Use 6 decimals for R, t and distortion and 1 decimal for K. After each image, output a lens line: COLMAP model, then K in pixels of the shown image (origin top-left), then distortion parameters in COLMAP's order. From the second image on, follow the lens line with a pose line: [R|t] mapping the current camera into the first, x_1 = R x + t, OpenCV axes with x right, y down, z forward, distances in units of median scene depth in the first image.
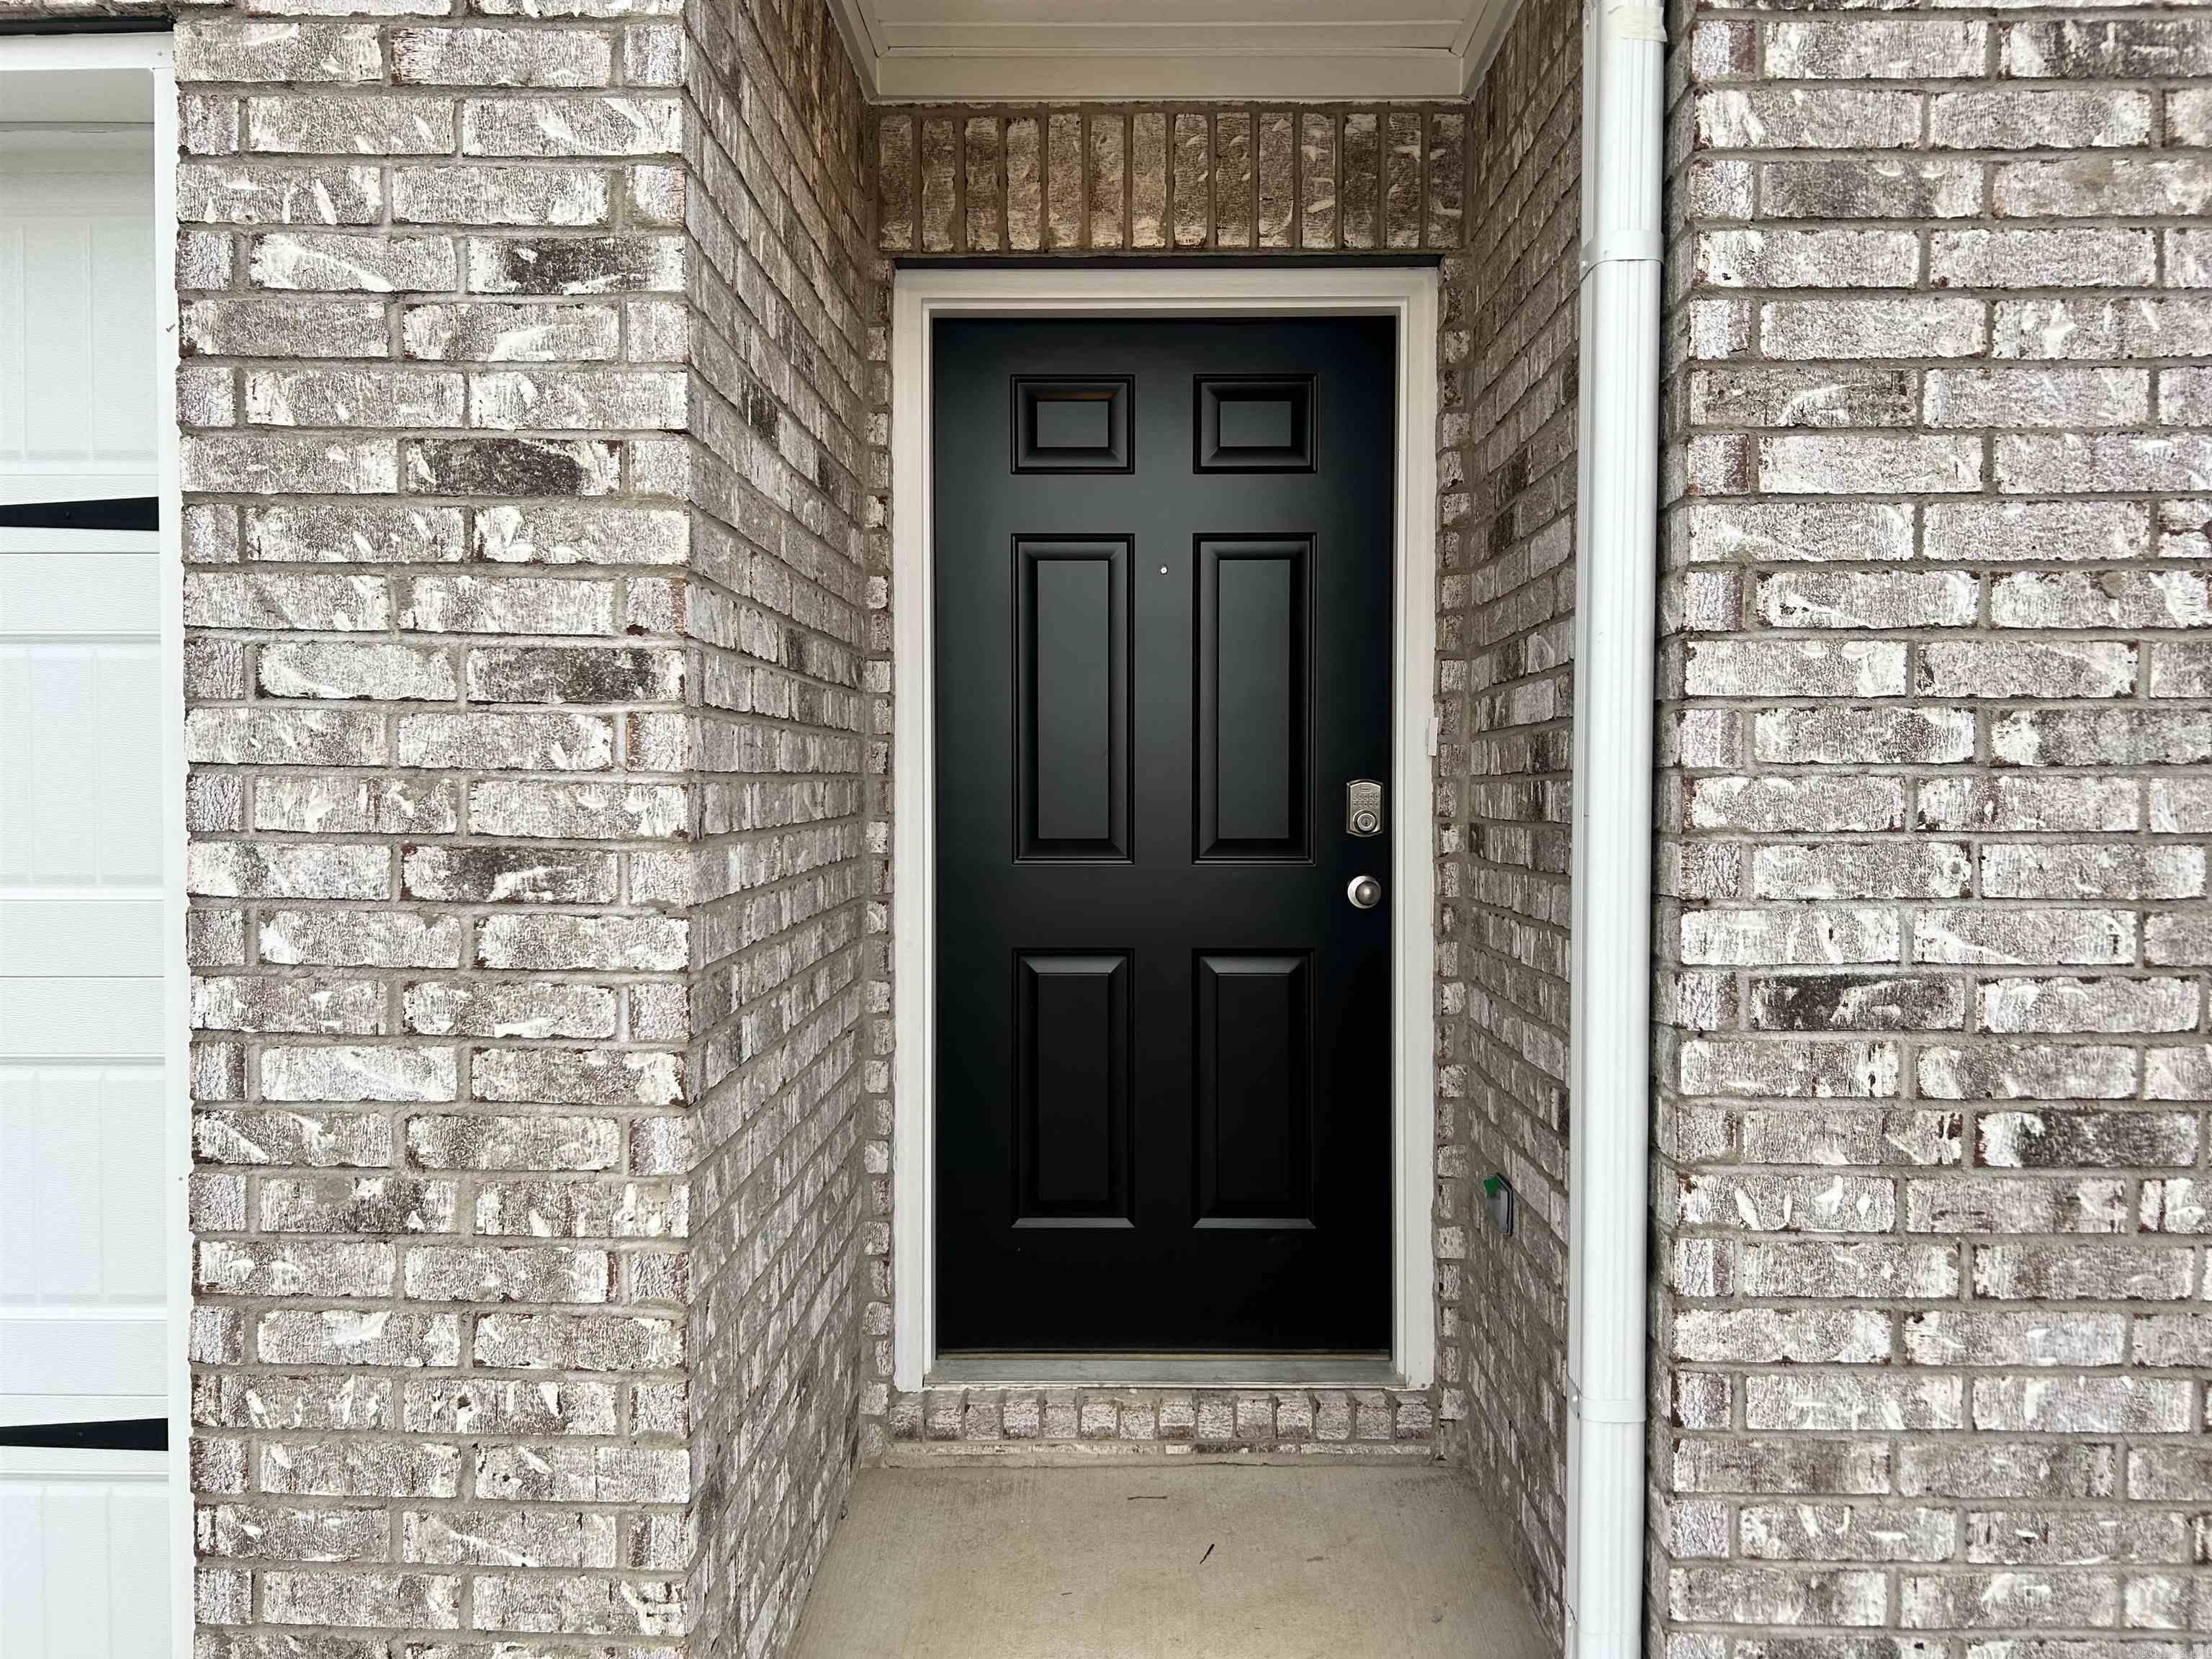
lens RADIAL K [[1628.5, 0, 1106.2], [0, 1628.5, 846.0], [0, 0, 1]] dist [0.007085, -0.000401]
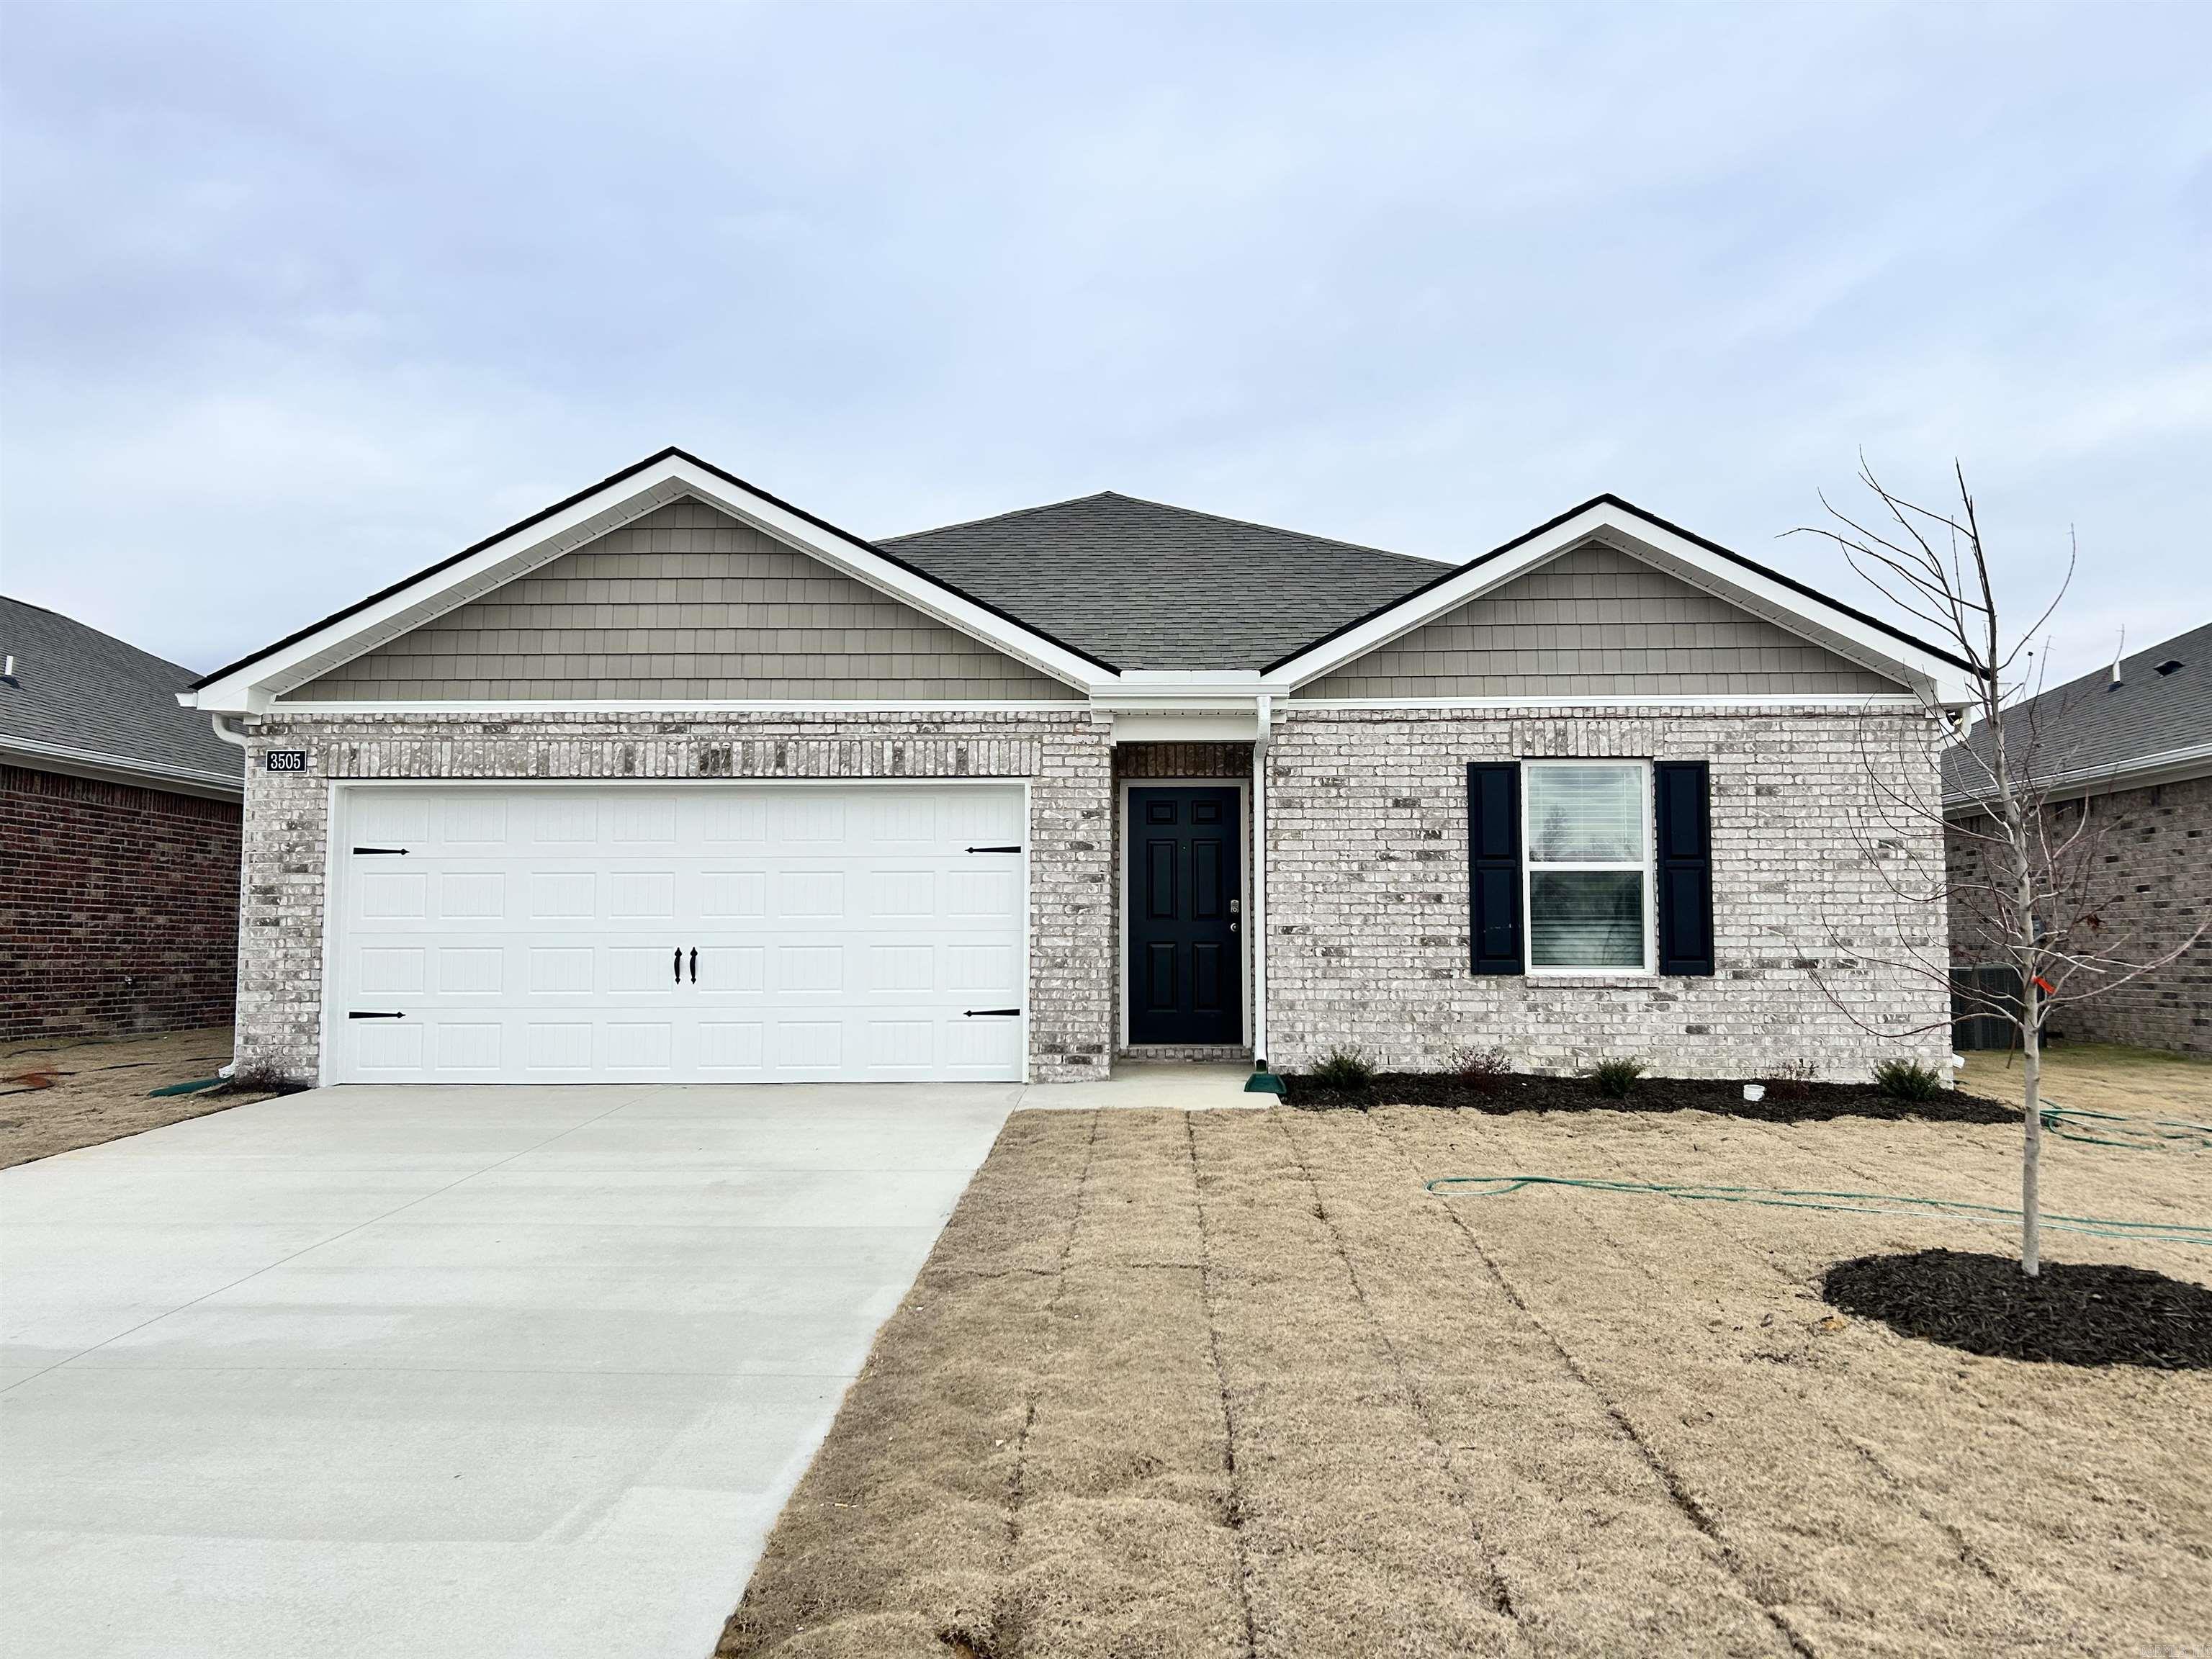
lens RADIAL K [[1628.5, 0, 1109.0], [0, 1628.5, 834.3], [0, 0, 1]] dist [0.007085, -0.000401]
pose [[0.999949, -0.001730, -0.009936, -0.195713], [0.000663, 0.994326, -0.106373, 0.395794], [0.010064, 0.106361, 0.994277, -5.284306]]
